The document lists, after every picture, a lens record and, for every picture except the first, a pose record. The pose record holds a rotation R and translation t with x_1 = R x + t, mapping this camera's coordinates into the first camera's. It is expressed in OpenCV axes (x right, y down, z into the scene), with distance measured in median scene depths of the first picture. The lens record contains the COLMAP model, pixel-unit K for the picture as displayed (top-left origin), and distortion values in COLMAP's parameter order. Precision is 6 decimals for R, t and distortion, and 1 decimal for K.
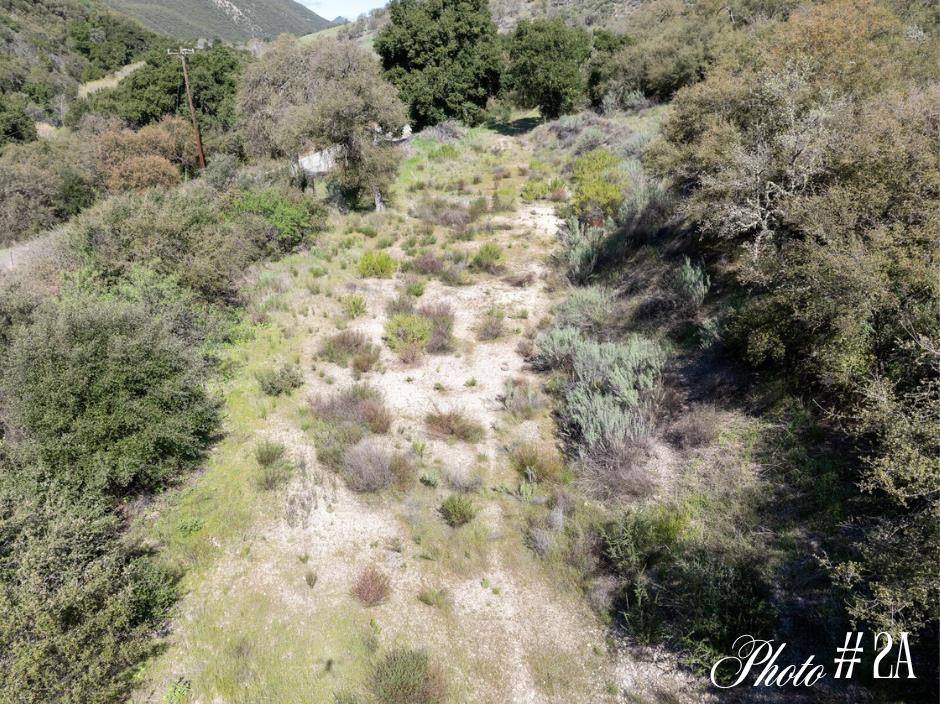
lens RADIAL K [[660.7, 0, 470.0], [0, 660.7, 352.0], [0, 0, 1]] dist [-0.050035, 0.009356]
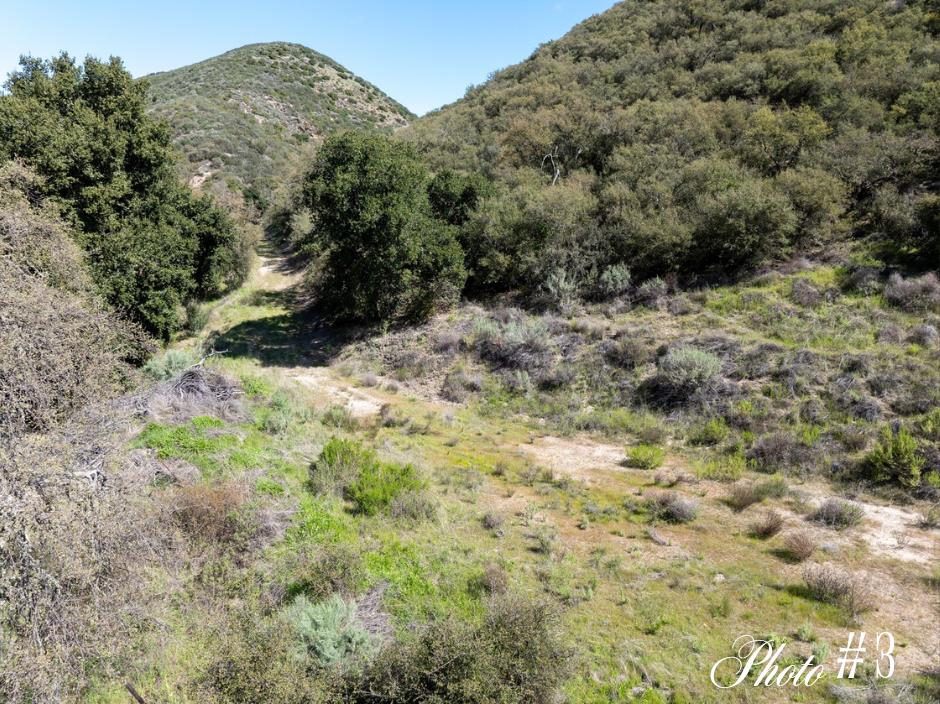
lens RADIAL K [[663.9, 0, 468.5], [0, 663.9, 347.2], [0, 0, 1]] dist [-0.055035, 0.029235]
pose [[0.679215, -0.134396, 0.721529, -0.218280], [0.298161, 0.948840, -0.103939, -0.287903], [-0.670646, 0.285729, 0.684538, 0.660173]]
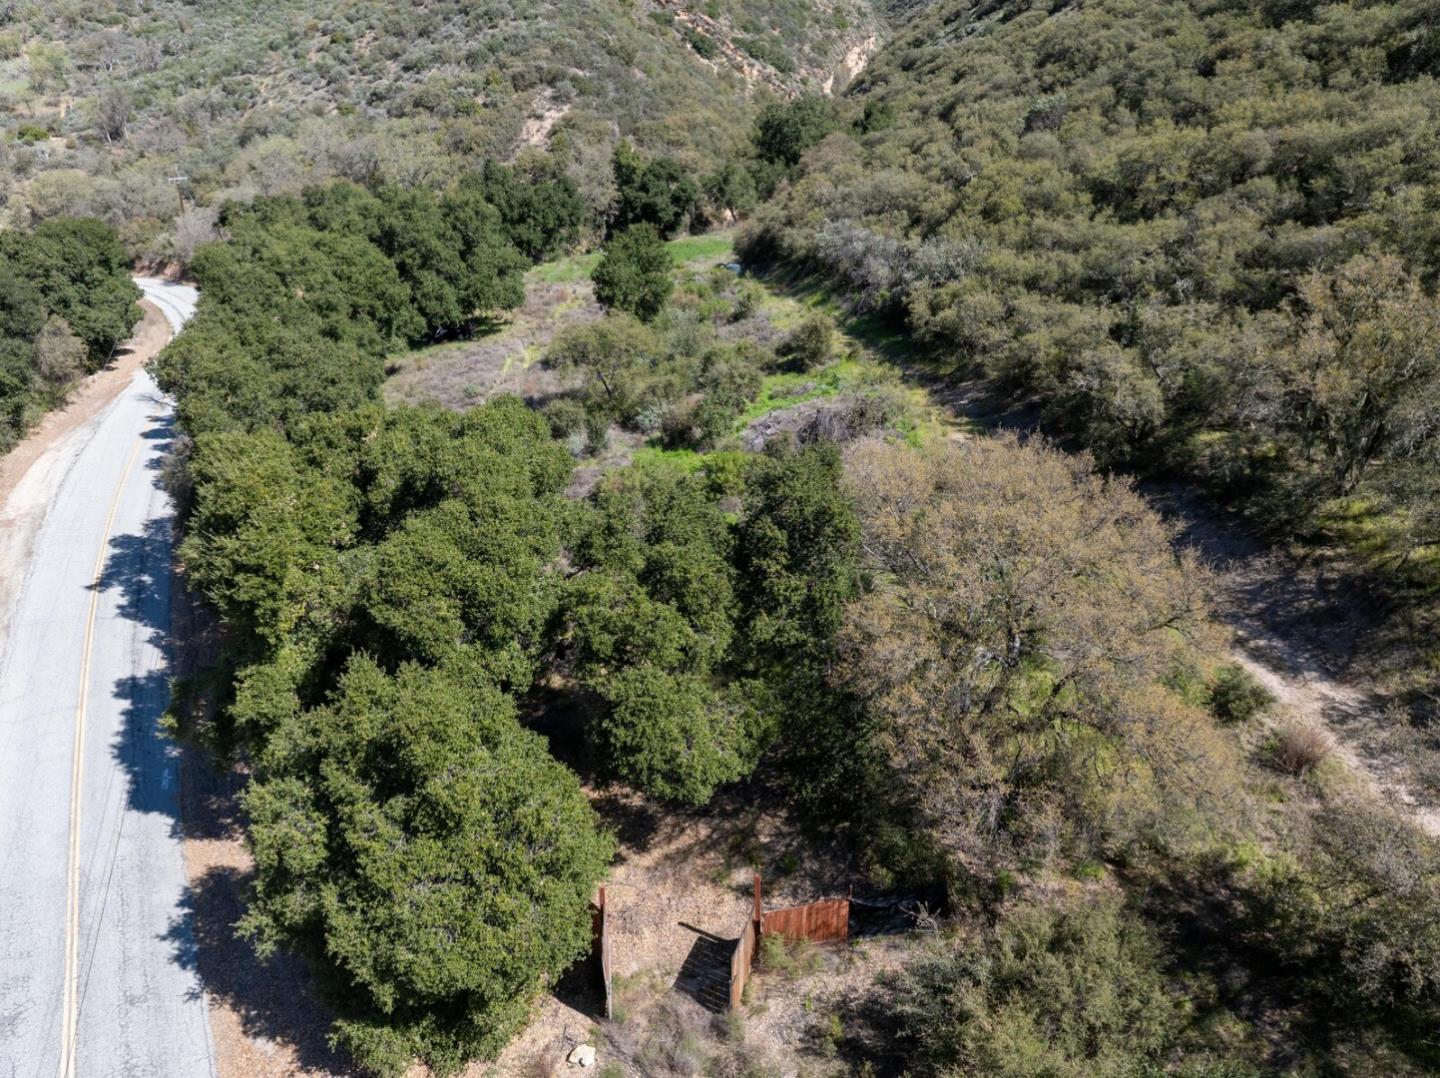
lens RADIAL K [[1017.1, 0, 717.7], [0, 1017.1, 531.7], [0, 0, 1]] dist [-0.055035, 0.029235]
pose [[0.759974, -0.240664, 0.603756, -0.185879], [0.267753, 0.962361, 0.046576, -0.763332], [-0.592240, 0.126261, 0.795808, 1.248822]]
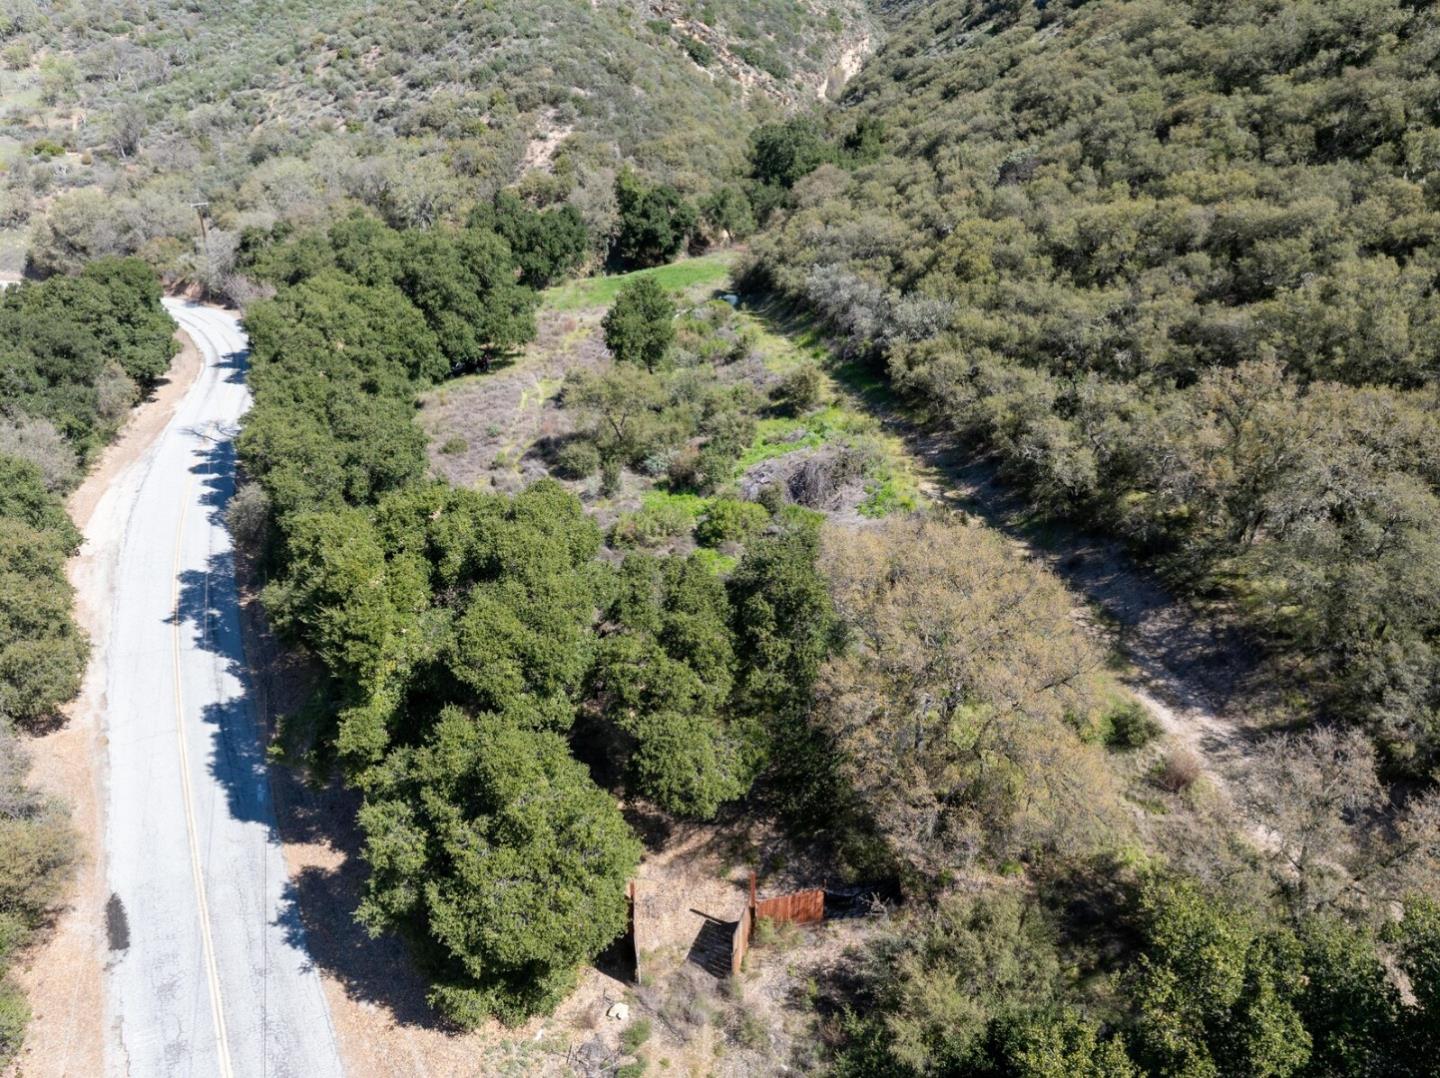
lens RADIAL K [[1017.1, 0, 717.7], [0, 1017.1, 531.7], [0, 0, 1]] dist [-0.055035, 0.029235]
pose [[0.757389, -0.249919, 0.603243, -0.248840], [0.270690, 0.960903, 0.058236, -0.813487], [-0.594213, 0.119184, 0.795428, 1.150716]]
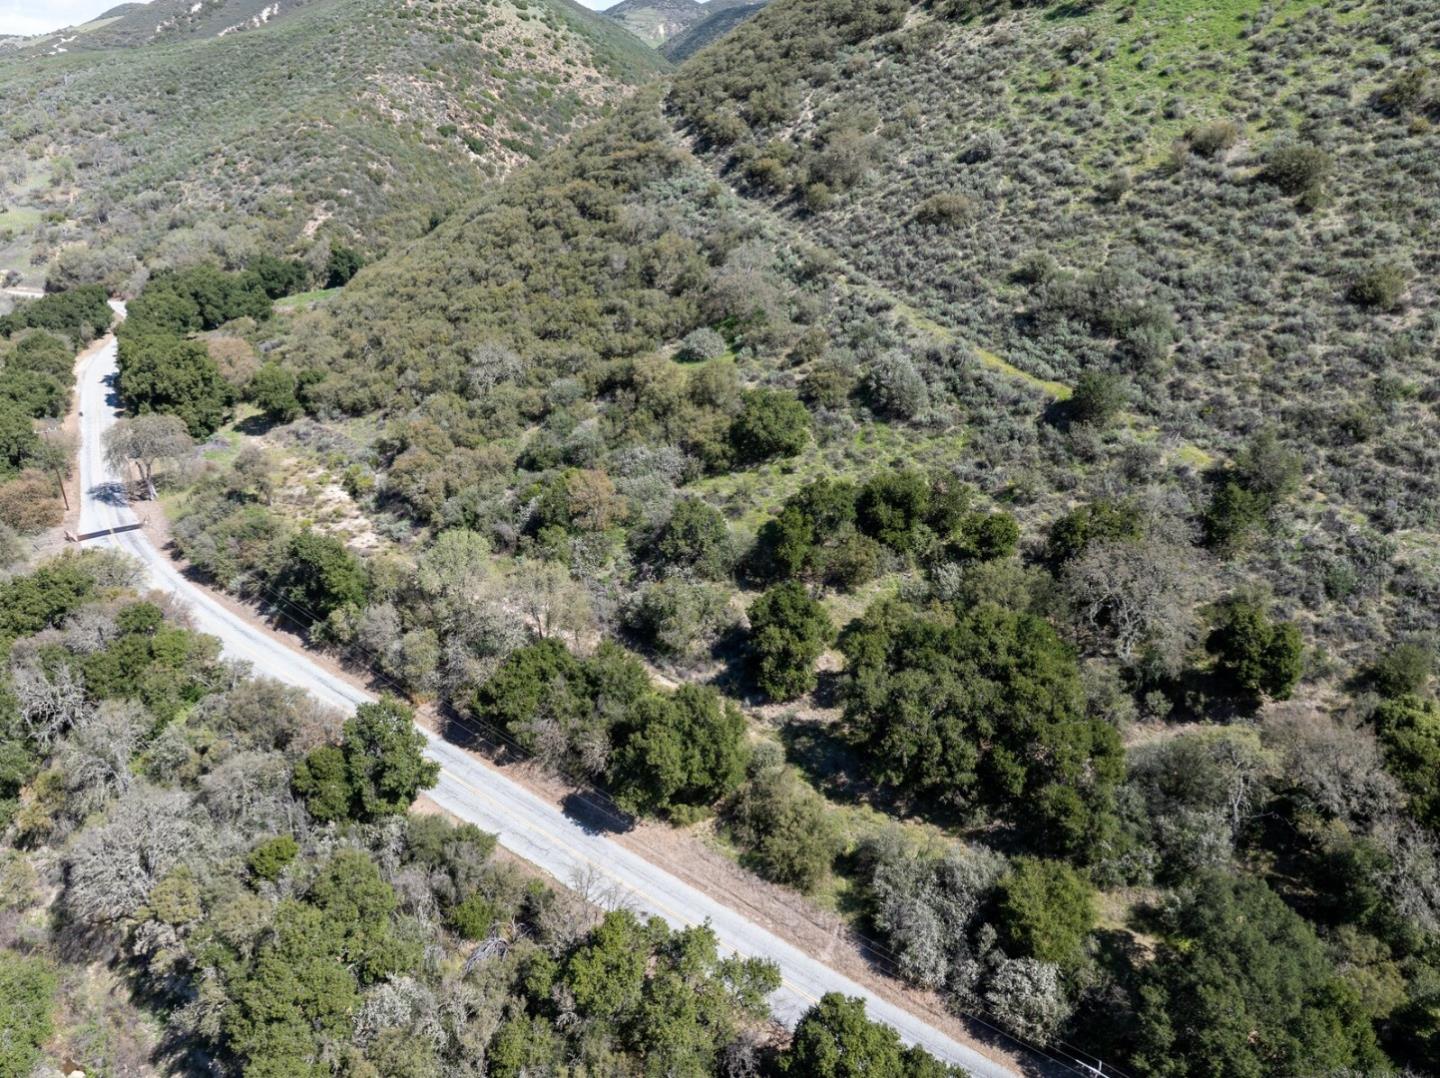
lens RADIAL K [[1017.1, 0, 717.7], [0, 1017.1, 531.7], [0, 0, 1]] dist [-0.055035, 0.029235]
pose [[0.753131, -0.242173, 0.611674, -0.721688], [0.270082, 0.961631, 0.048186, 0.090522], [-0.599874, 0.128912, 0.789641, -1.764186]]
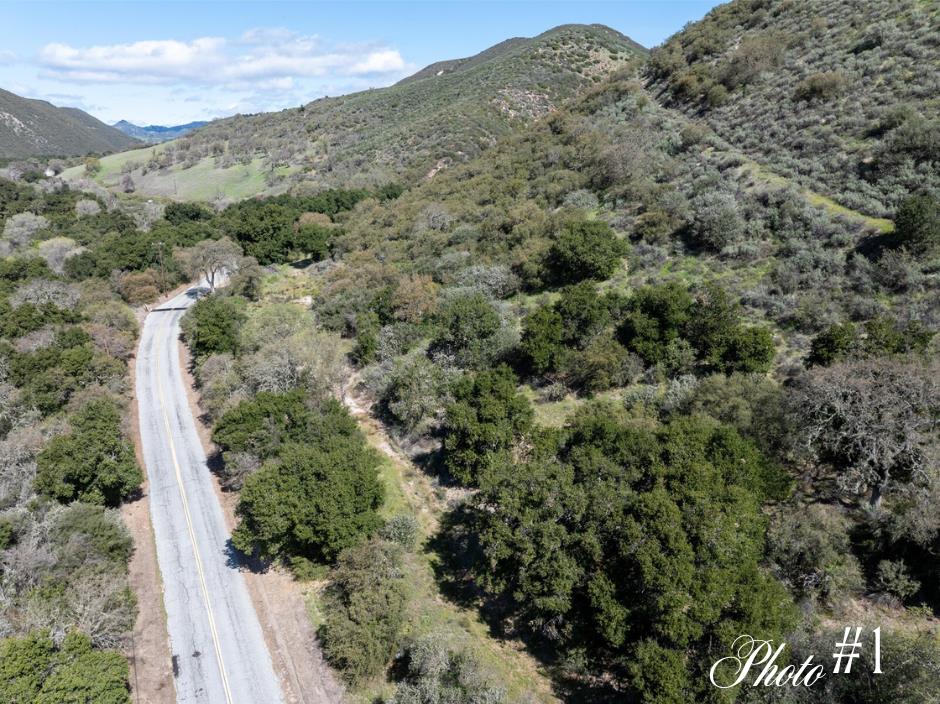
lens RADIAL K [[660.7, 0, 470.0], [0, 660.7, 352.0], [0, 0, 1]] dist [-0.050035, 0.009356]
pose [[0.957262, -0.081207, 0.277587, -0.036431], [0.118029, 0.985902, -0.118605, 0.353530], [-0.264042, 0.146299, 0.953351, -1.525636]]
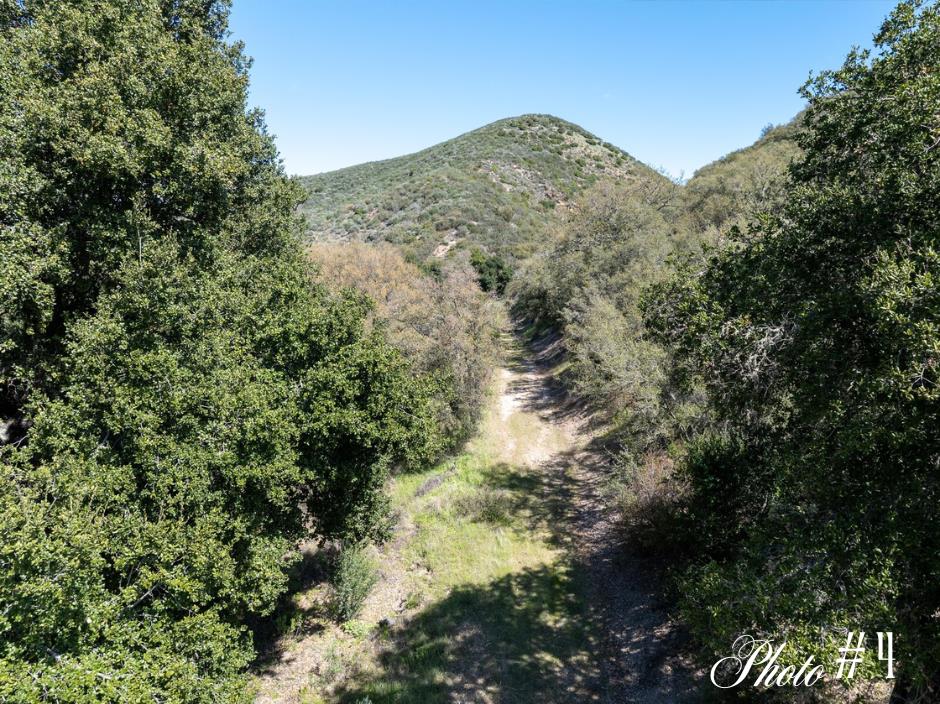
lens RADIAL K [[660.7, 0, 470.0], [0, 660.7, 352.0], [0, 0, 1]] dist [-0.050035, 0.009356]
pose [[0.889599, -0.043547, 0.454662, -0.007223], [0.186197, 0.943549, -0.273943, -0.462745], [-0.417067, 0.328357, 0.847489, 0.988321]]
